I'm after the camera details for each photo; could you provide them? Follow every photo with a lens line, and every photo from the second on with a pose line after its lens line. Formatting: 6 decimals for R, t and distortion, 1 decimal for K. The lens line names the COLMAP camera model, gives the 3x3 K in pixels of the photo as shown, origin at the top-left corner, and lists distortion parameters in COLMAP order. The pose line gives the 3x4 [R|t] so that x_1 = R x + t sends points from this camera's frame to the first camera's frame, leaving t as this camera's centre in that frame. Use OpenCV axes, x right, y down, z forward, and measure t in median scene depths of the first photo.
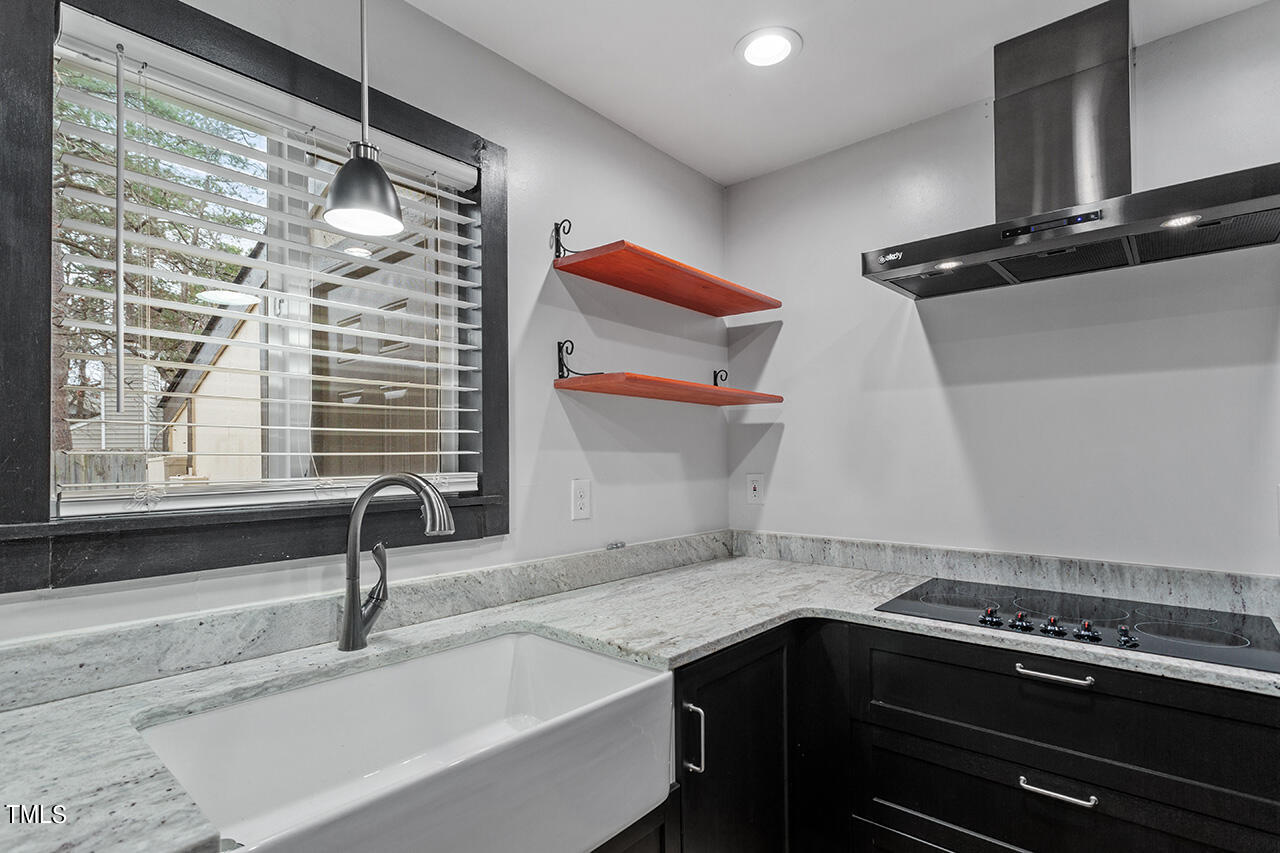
lens RADIAL K [[621.9, 0, 638.8], [0, 621.9, 449.7], [0, 0, 1]] dist [0.001308, 0.000618]
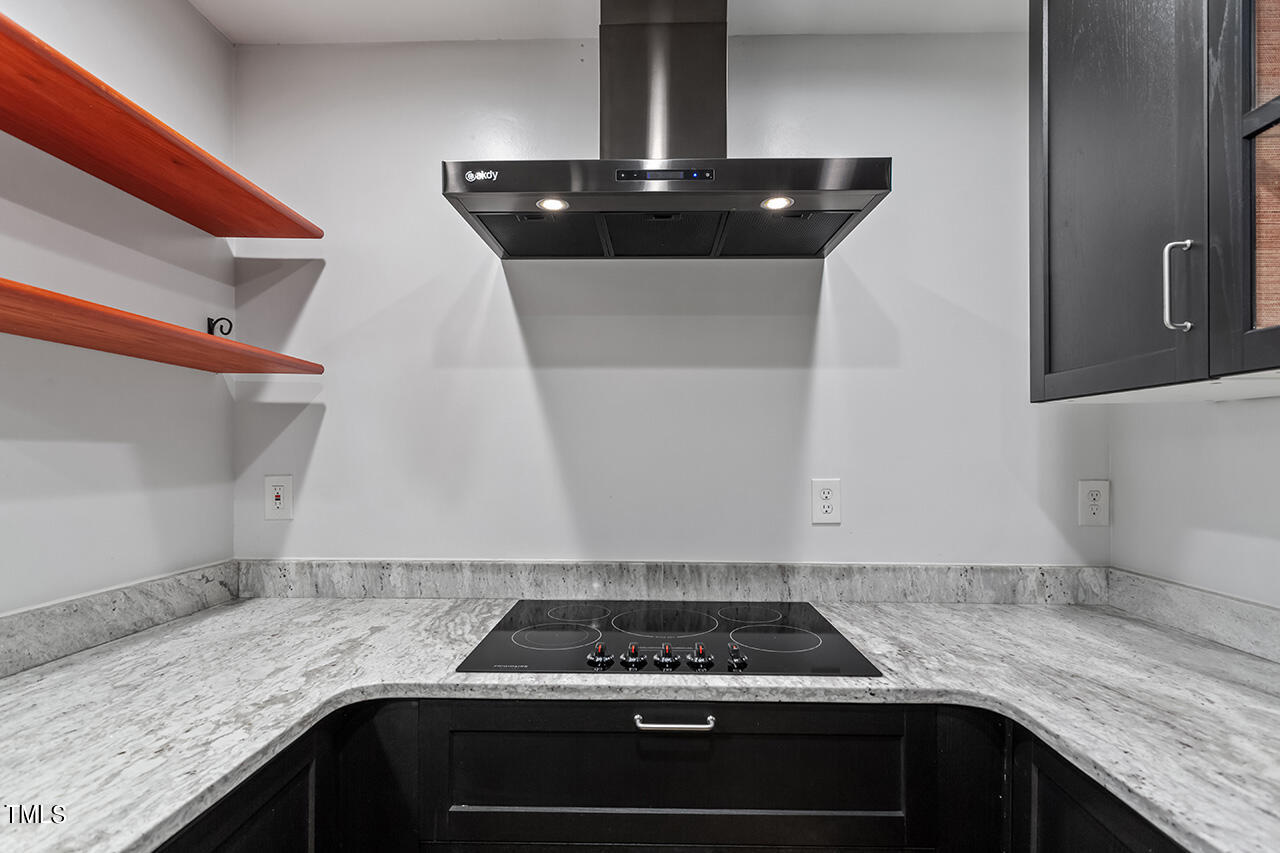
lens RADIAL K [[621.9, 0, 638.8], [0, 621.9, 449.7], [0, 0, 1]] dist [0.001308, 0.000618]
pose [[0.776889, 0.010532, 0.629550, 0.084394], [-0.013047, 0.999915, -0.000627, 0.007131], [-0.629503, -0.007727, 0.776960, 0.287654]]
